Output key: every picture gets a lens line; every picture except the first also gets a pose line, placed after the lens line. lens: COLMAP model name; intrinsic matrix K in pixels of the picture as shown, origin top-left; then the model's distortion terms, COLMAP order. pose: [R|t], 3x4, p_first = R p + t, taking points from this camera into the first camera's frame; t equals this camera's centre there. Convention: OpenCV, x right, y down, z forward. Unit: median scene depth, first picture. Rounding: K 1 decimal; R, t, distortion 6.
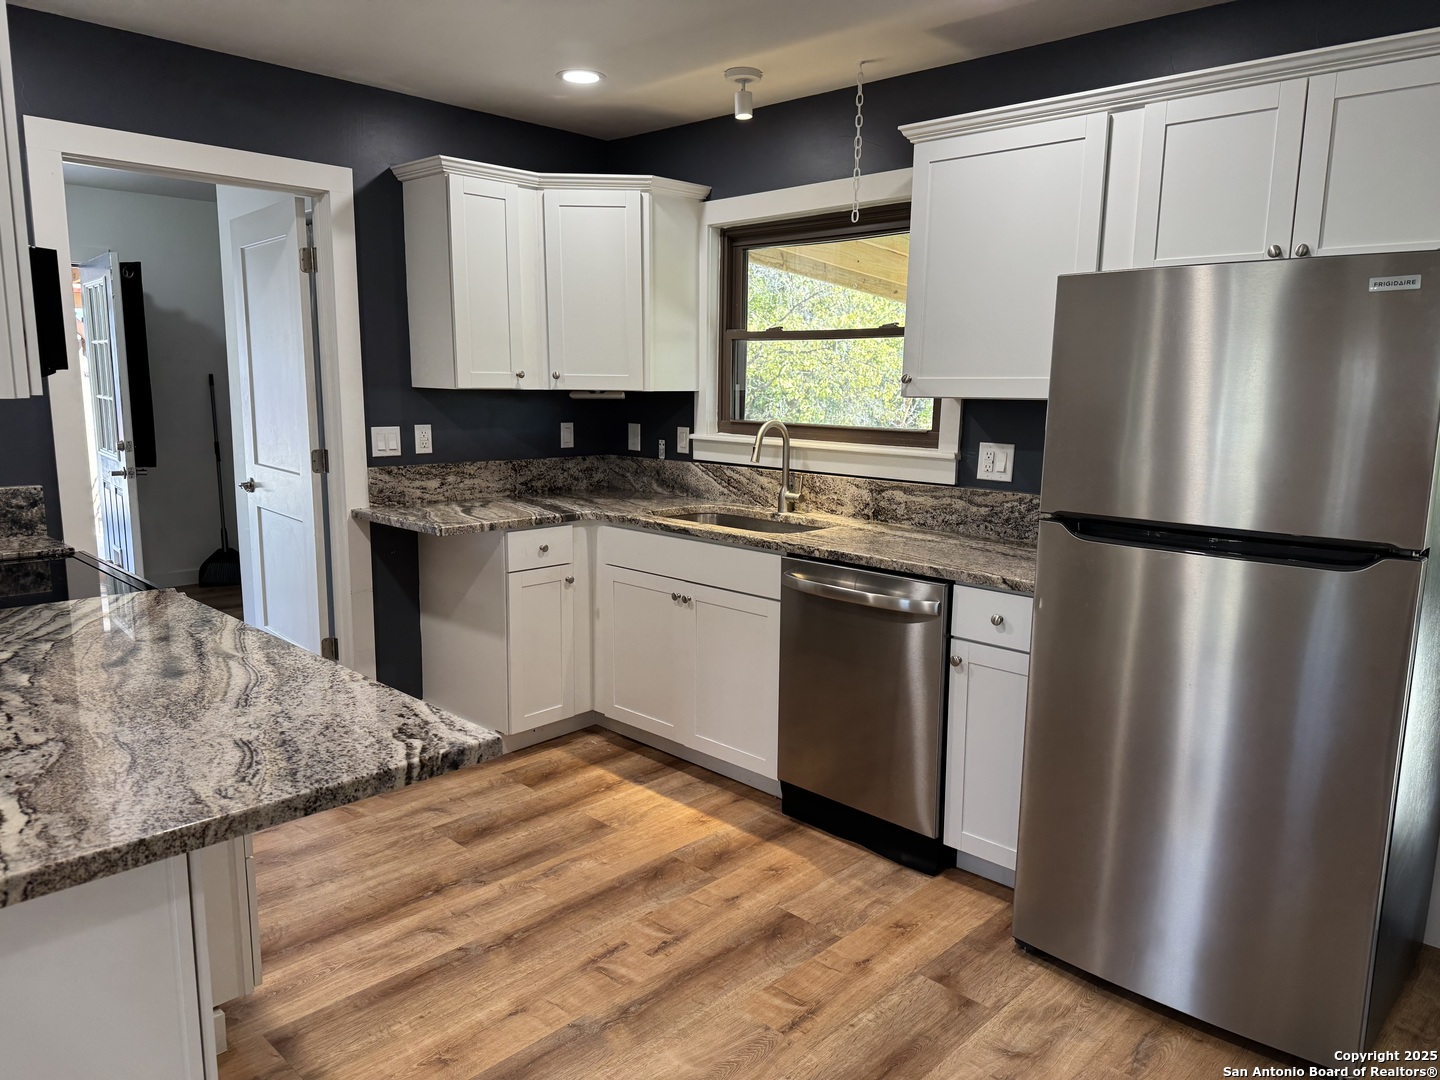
lens RADIAL K [[999.8, 0, 723.9], [0, 999.8, 540.2], [0, 0, 1]] dist [0.104463, -0.125439]
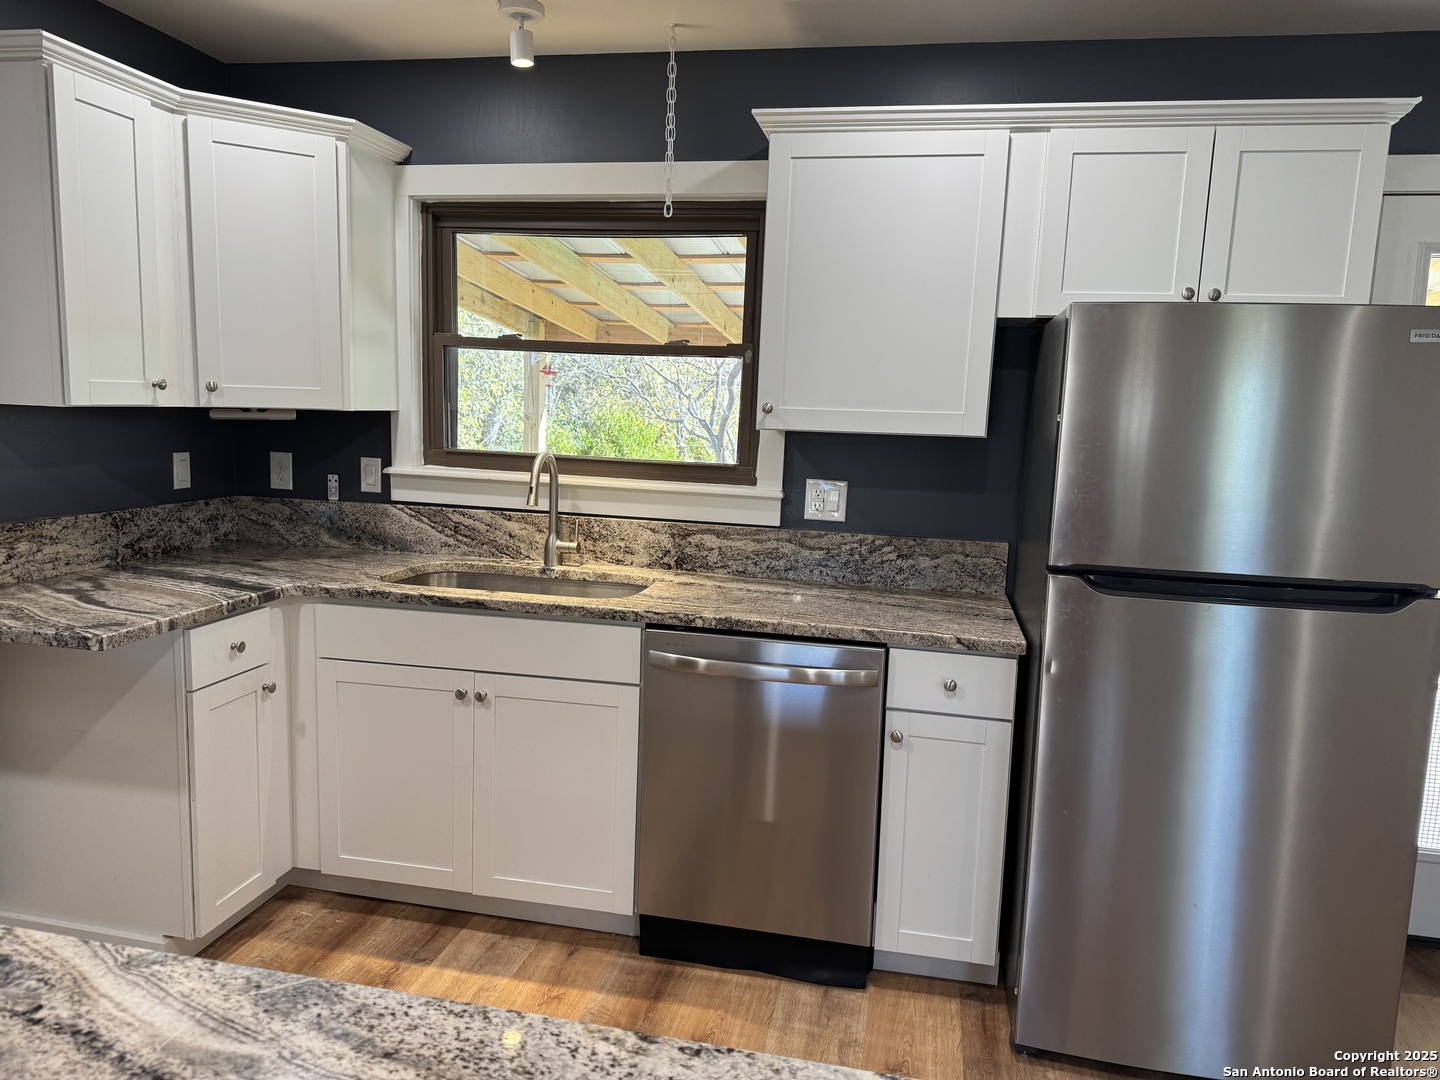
lens RADIAL K [[1005.3, 0, 727.5], [0, 1005.3, 535.1], [0, 0, 1]] dist [0.072476, -0.079830]
pose [[0.846735, -0.050953, 0.529570, -0.268557], [0.059873, 0.998206, 0.000311, -0.048342], [-0.528635, 0.031444, 0.848266, 0.263760]]
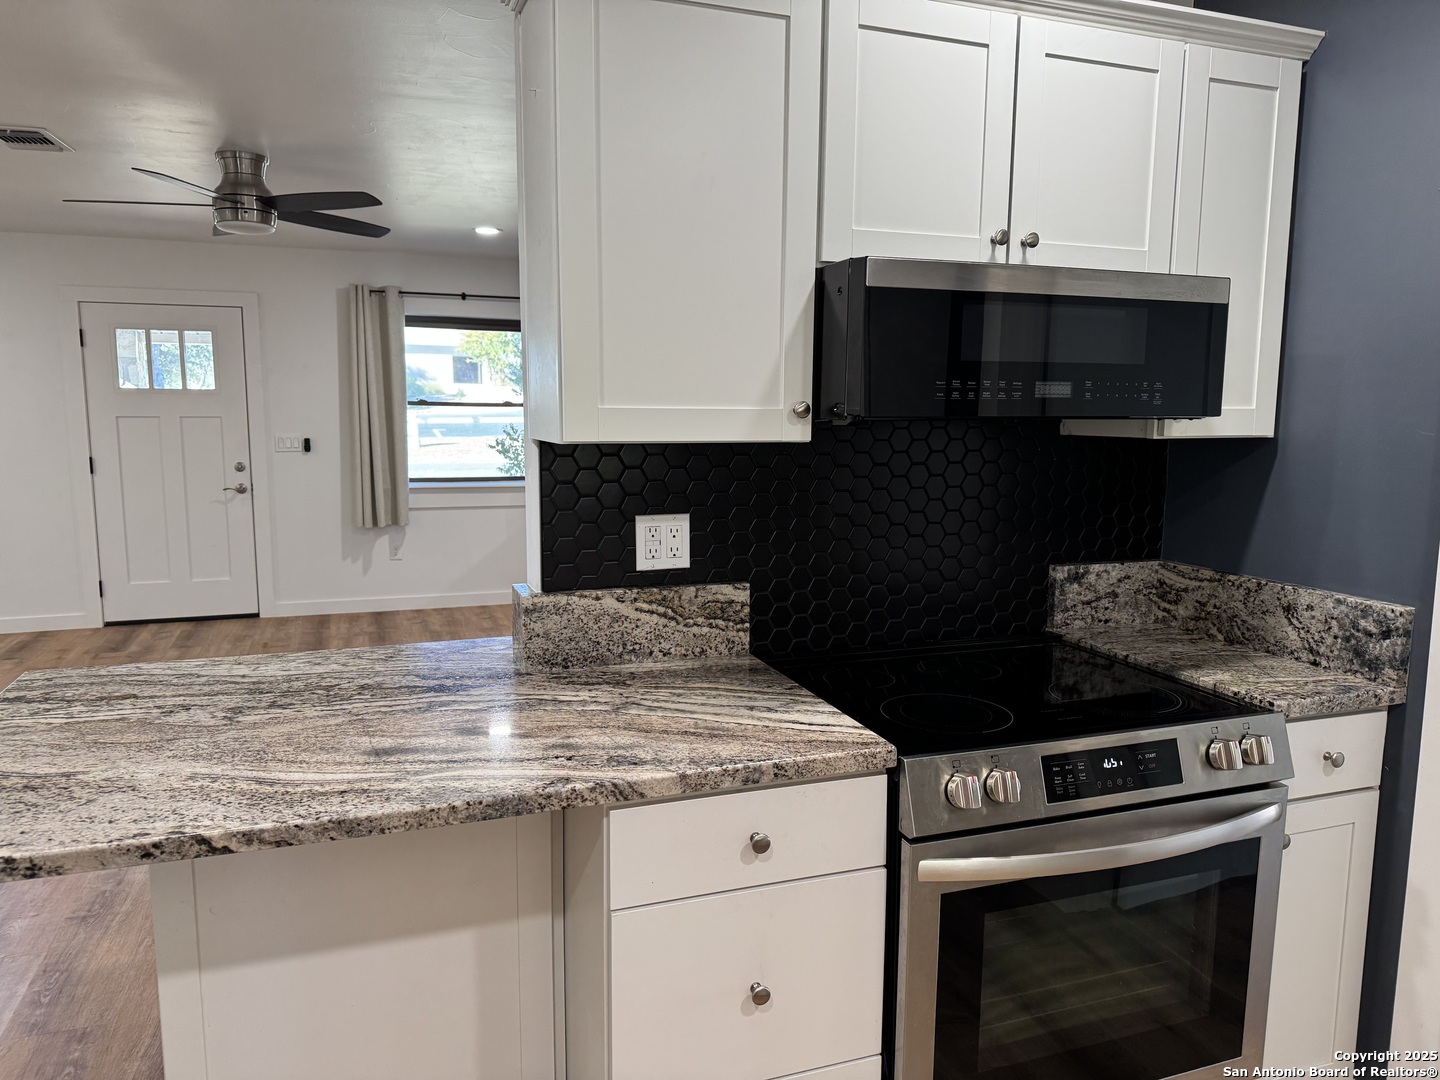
lens RADIAL K [[1005.3, 0, 727.5], [0, 1005.3, 535.1], [0, 0, 1]] dist [0.072476, -0.079830]
pose [[-0.449109, 0.101156, -0.887732, 0.045874], [-0.153555, 0.970048, 0.188220, -0.127643], [0.880183, 0.220847, -0.420124, 0.761078]]
